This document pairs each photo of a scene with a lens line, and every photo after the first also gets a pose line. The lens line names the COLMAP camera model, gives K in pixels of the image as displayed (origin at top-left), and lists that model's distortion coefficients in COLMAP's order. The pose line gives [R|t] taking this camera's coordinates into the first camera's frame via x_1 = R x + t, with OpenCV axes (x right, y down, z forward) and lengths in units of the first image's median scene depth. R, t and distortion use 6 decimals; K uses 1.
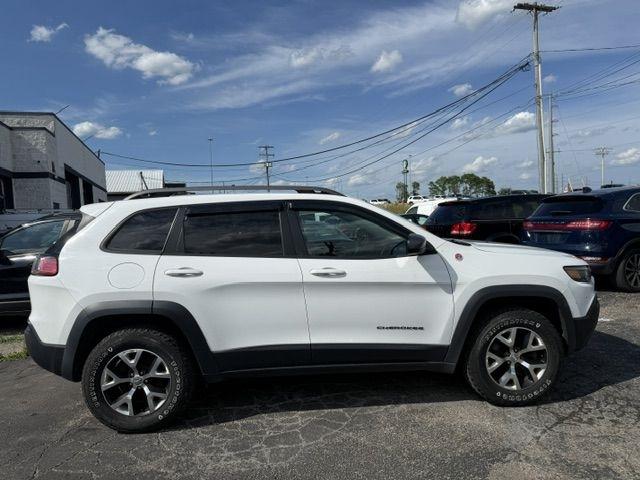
lens RADIAL K [[454.0, 0, 317.7], [0, 454.0, 240.7], [0, 0, 1]] dist [0.034722, -0.050290]
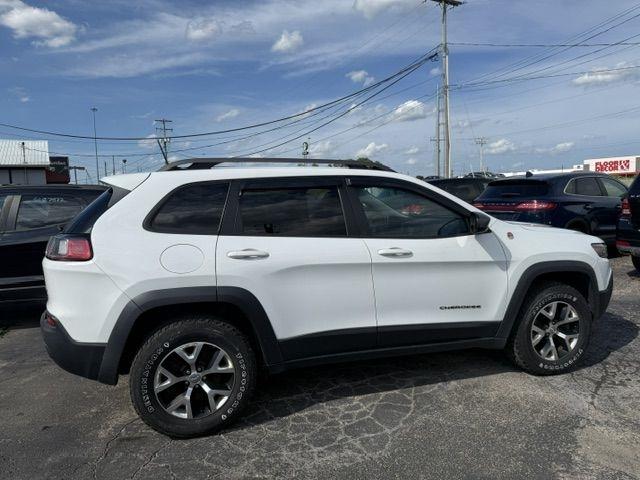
lens RADIAL K [[454.0, 0, 318.5], [0, 454.0, 238.4], [0, 0, 1]] dist [0.034722, -0.050290]
pose [[0.974371, -0.006810, 0.224844, -0.334102], [-0.001455, 0.999330, 0.036572, 0.006040], [-0.224942, -0.035962, 0.973708, 0.098032]]
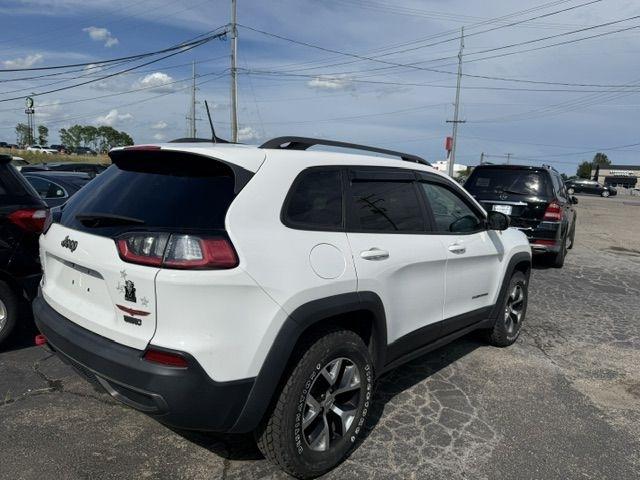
lens RADIAL K [[454.0, 0, 323.9], [0, 454.0, 243.6], [0, 0, 1]] dist [0.034722, -0.050290]
pose [[0.709631, -0.024016, 0.704164, -0.850109], [-0.042456, 0.996145, 0.076760, -0.003944], [-0.703294, -0.084367, 0.705876, 0.472040]]
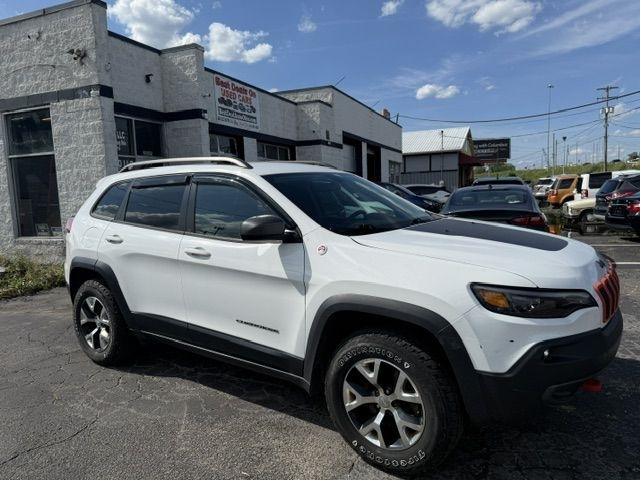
lens RADIAL K [[454.0, 0, 323.8], [0, 454.0, 240.6], [0, 0, 1]] dist [0.034722, -0.050290]
pose [[0.770649, 0.089985, -0.630875, 0.773017], [-0.031569, 0.994156, 0.103238, -0.055539], [0.636478, -0.059644, 0.768985, 0.422604]]
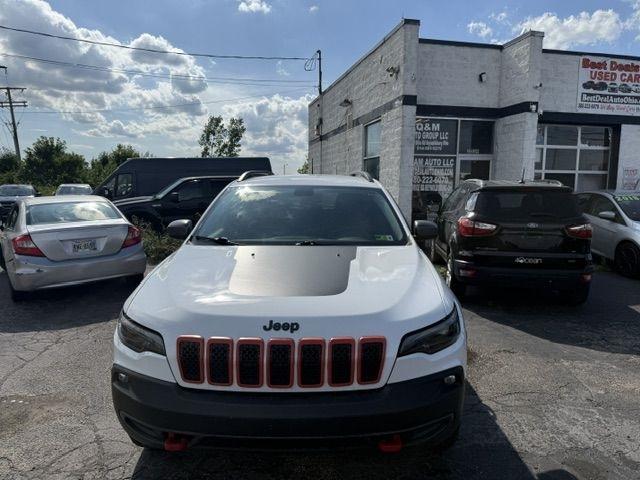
lens RADIAL K [[454.0, 0, 322.2], [0, 454.0, 241.0], [0, 0, 1]] dist [0.034722, -0.050290]
pose [[-0.095326, 0.163462, -0.981933, 1.178691], [-0.052409, 0.984233, 0.168933, -0.154755], [0.994066, 0.067565, -0.085256, 1.354736]]
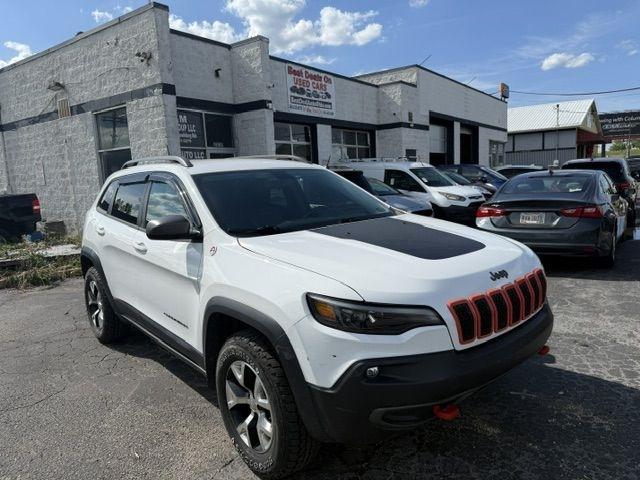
lens RADIAL K [[454.0, 0, 323.3], [0, 454.0, 241.3], [0, 0, 1]] dist [0.034722, -0.050290]
pose [[0.595506, 0.129674, -0.792816, 1.013418], [-0.018436, 0.988832, 0.147887, -0.094626], [0.803139, -0.073451, 0.591246, 0.690192]]
